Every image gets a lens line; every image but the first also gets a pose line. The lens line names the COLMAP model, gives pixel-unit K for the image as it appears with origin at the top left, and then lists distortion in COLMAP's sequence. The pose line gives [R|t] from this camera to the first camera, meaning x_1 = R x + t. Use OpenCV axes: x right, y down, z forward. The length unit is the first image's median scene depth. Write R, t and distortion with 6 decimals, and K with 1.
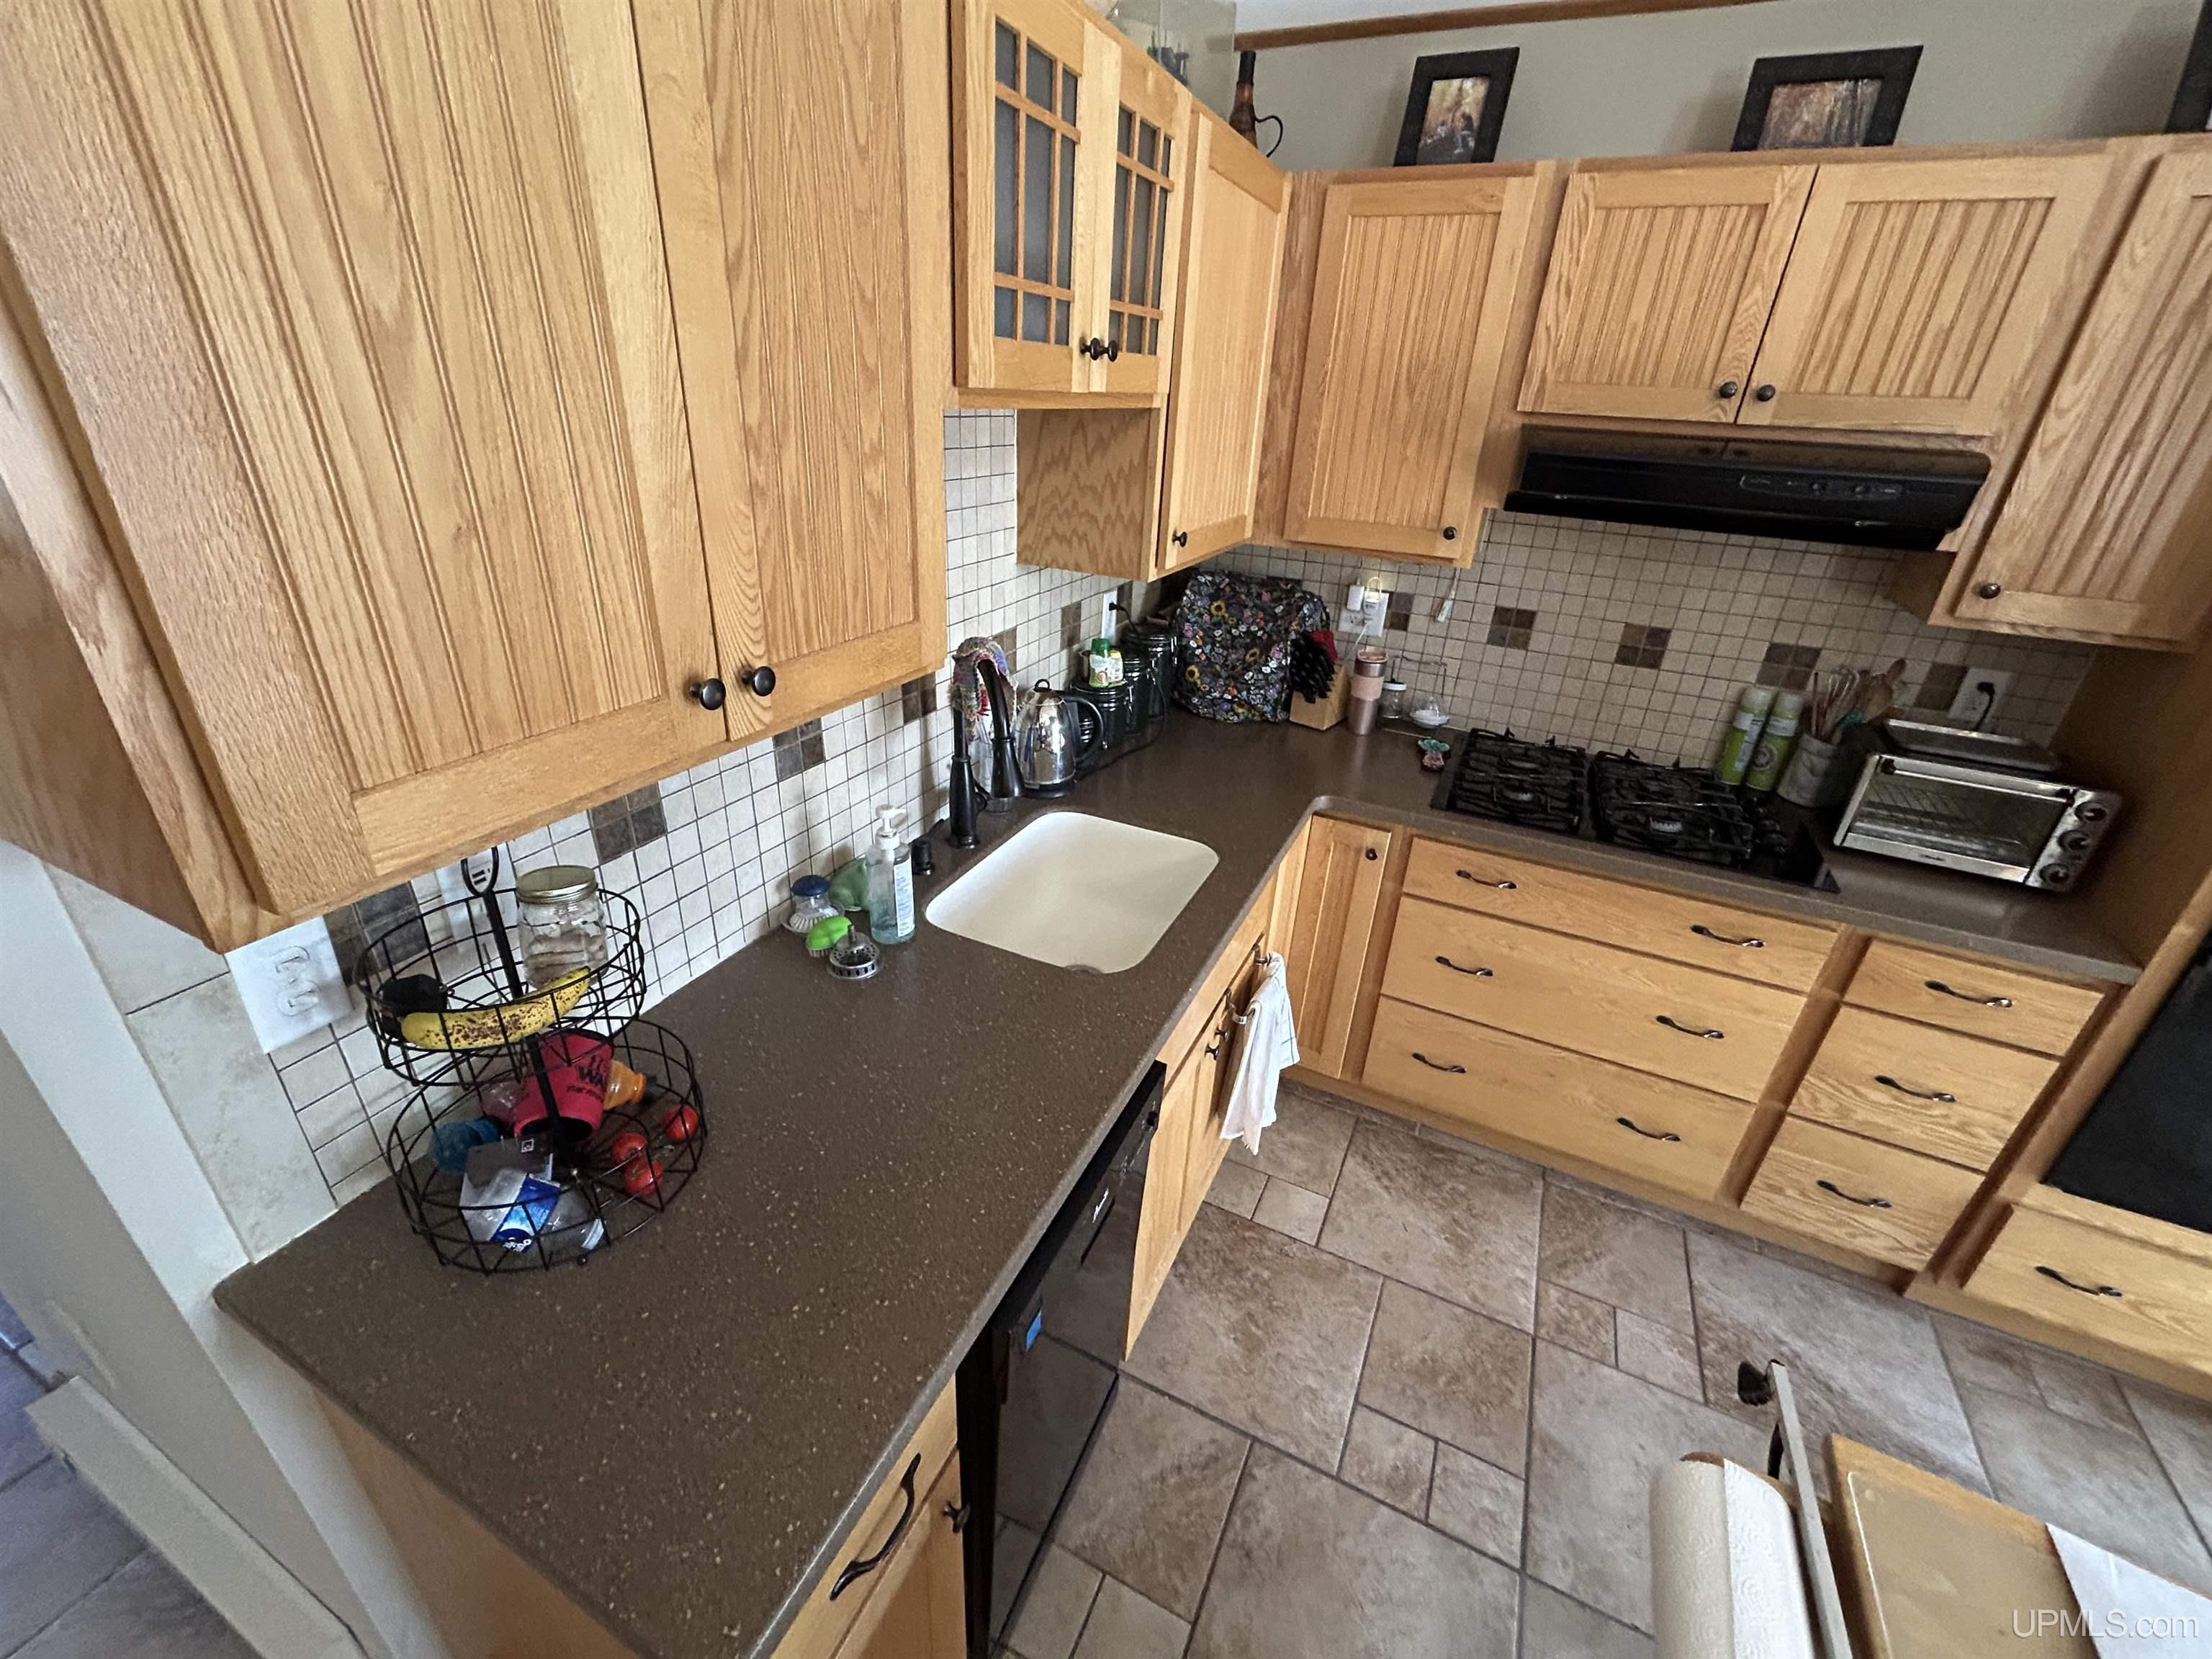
lens RADIAL K [[905.0, 0, 1105.3], [0, 905.0, 833.3], [0, 0, 1]] dist [0.000015, 0.001888]
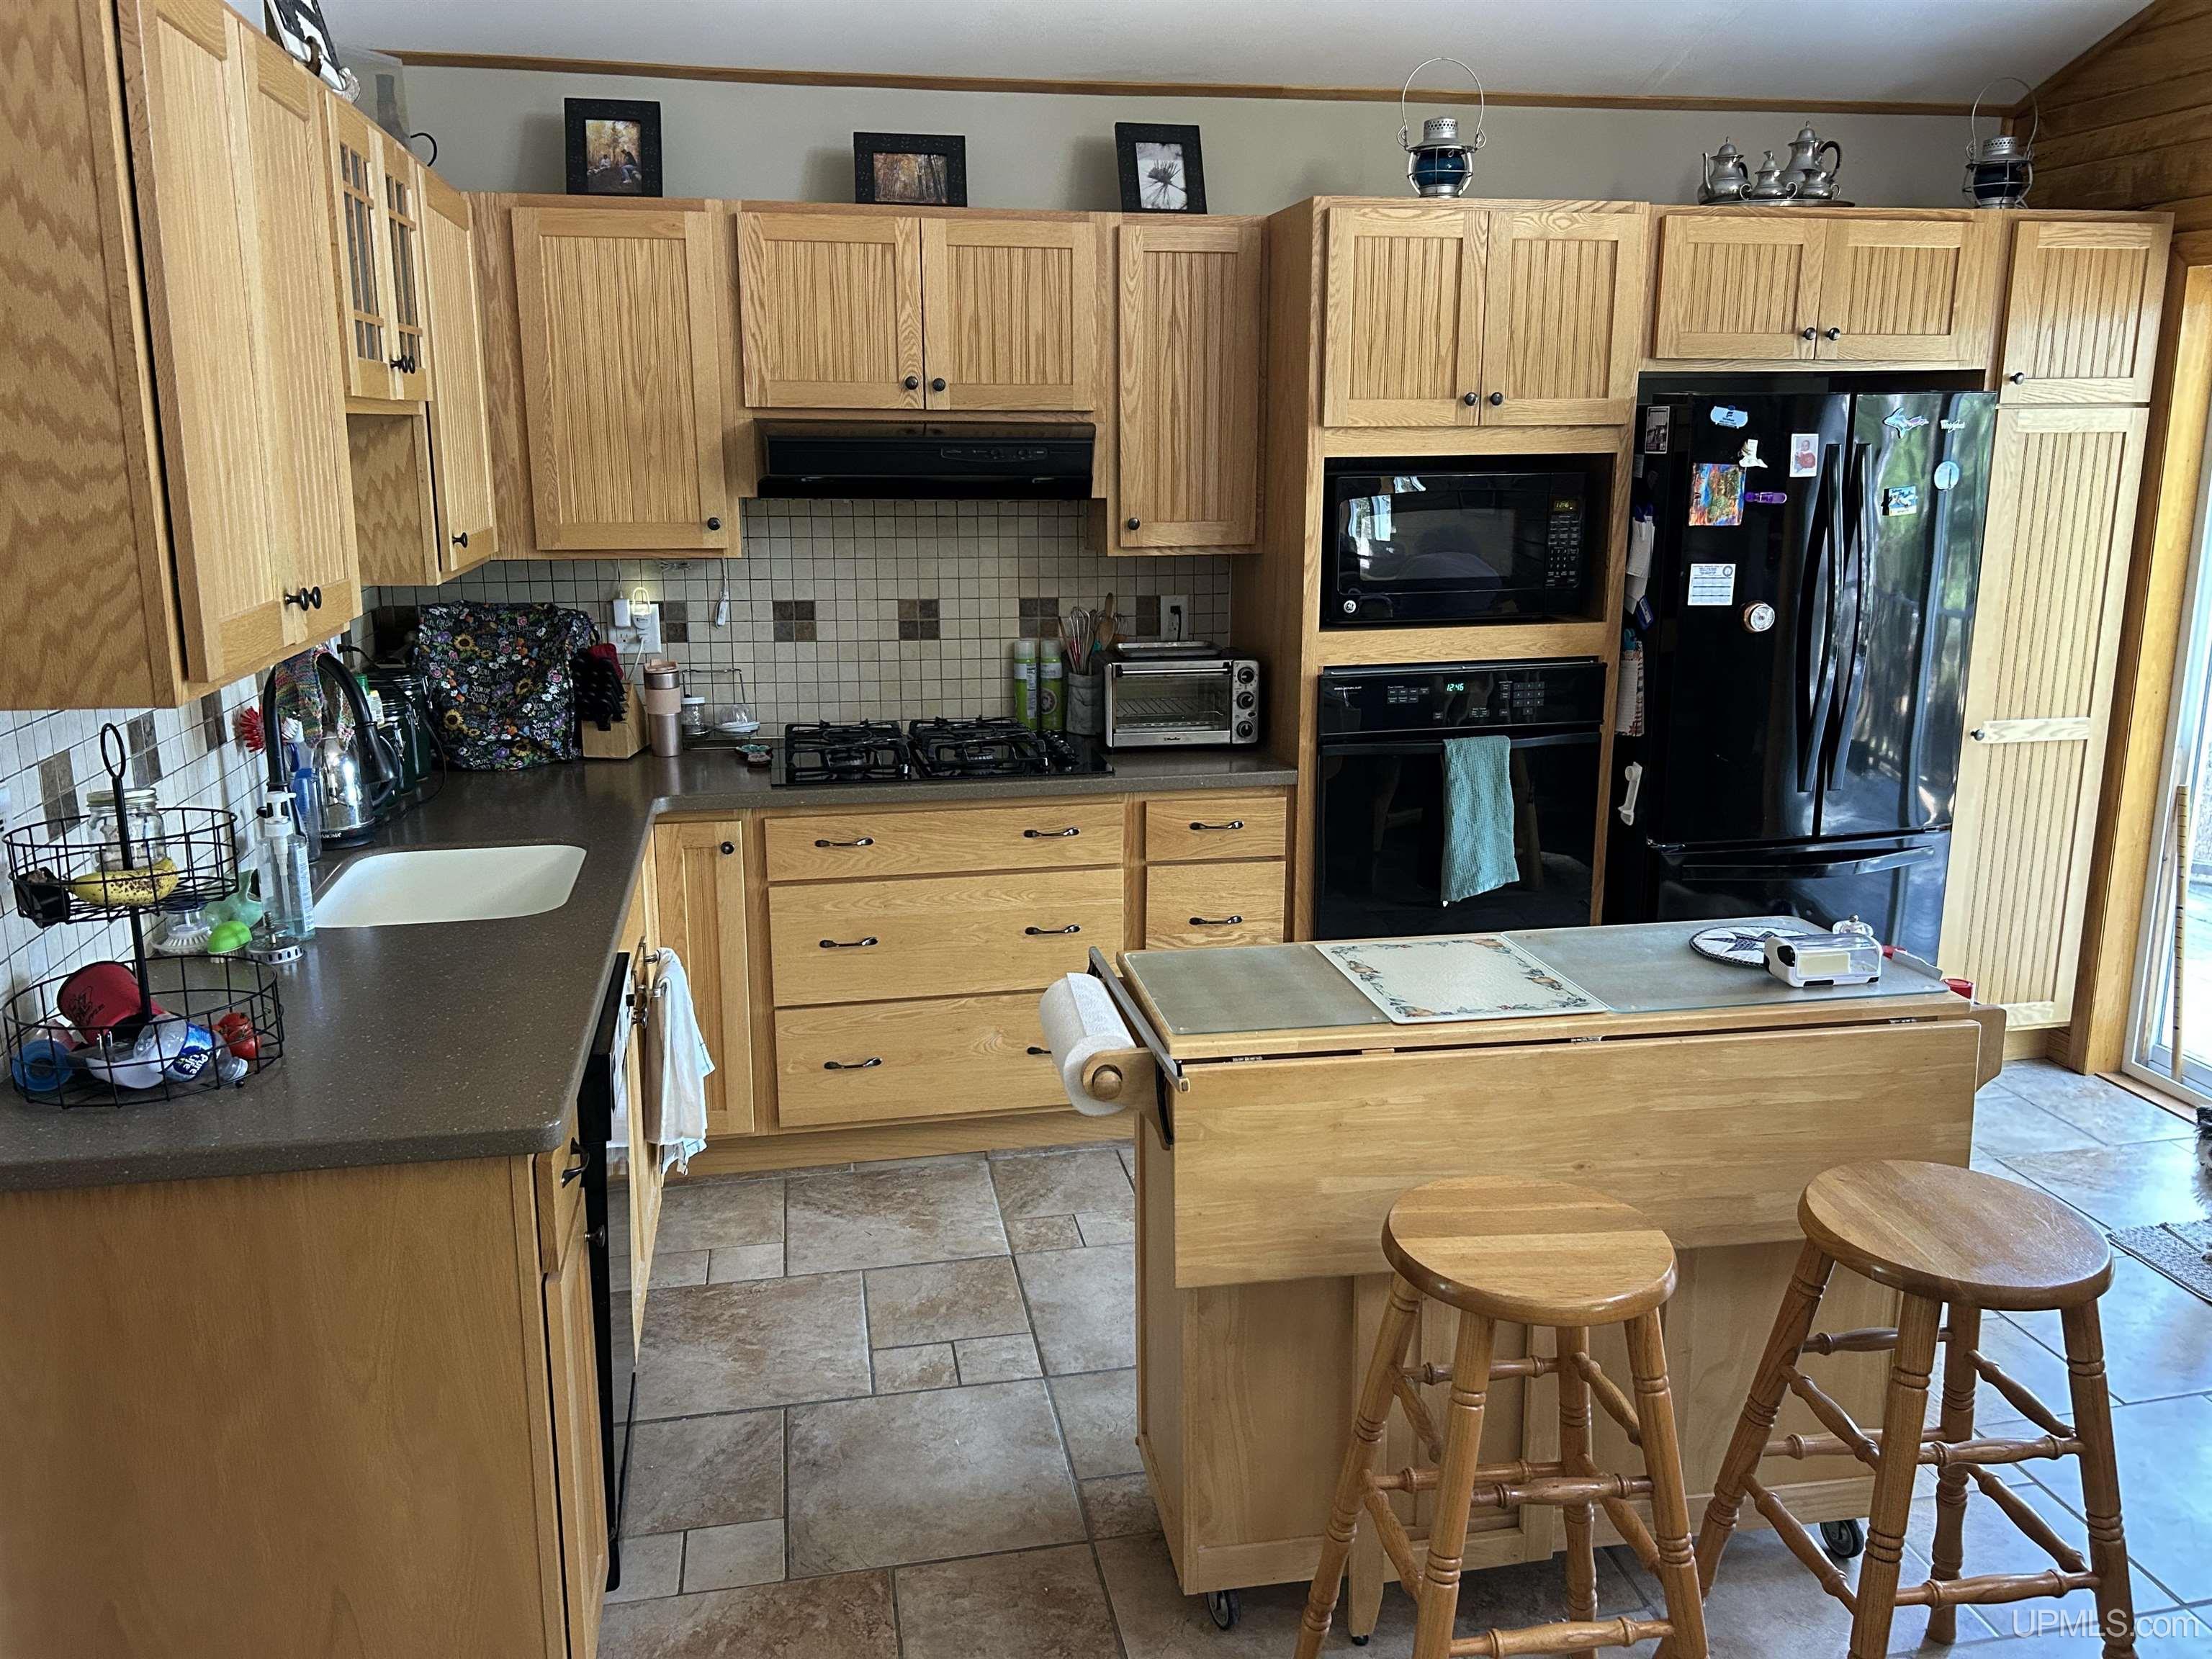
lens RADIAL K [[1678.5, 0, 1125.3], [0, 1678.5, 820.7], [0, 0, 1]] dist [0.044862, -0.019644]
pose [[0.799658, -0.179205, 0.573090, -0.379224], [0.296077, 0.948010, -0.116688, 0.328742], [-0.522384, 0.262990, 0.811142, -0.654704]]
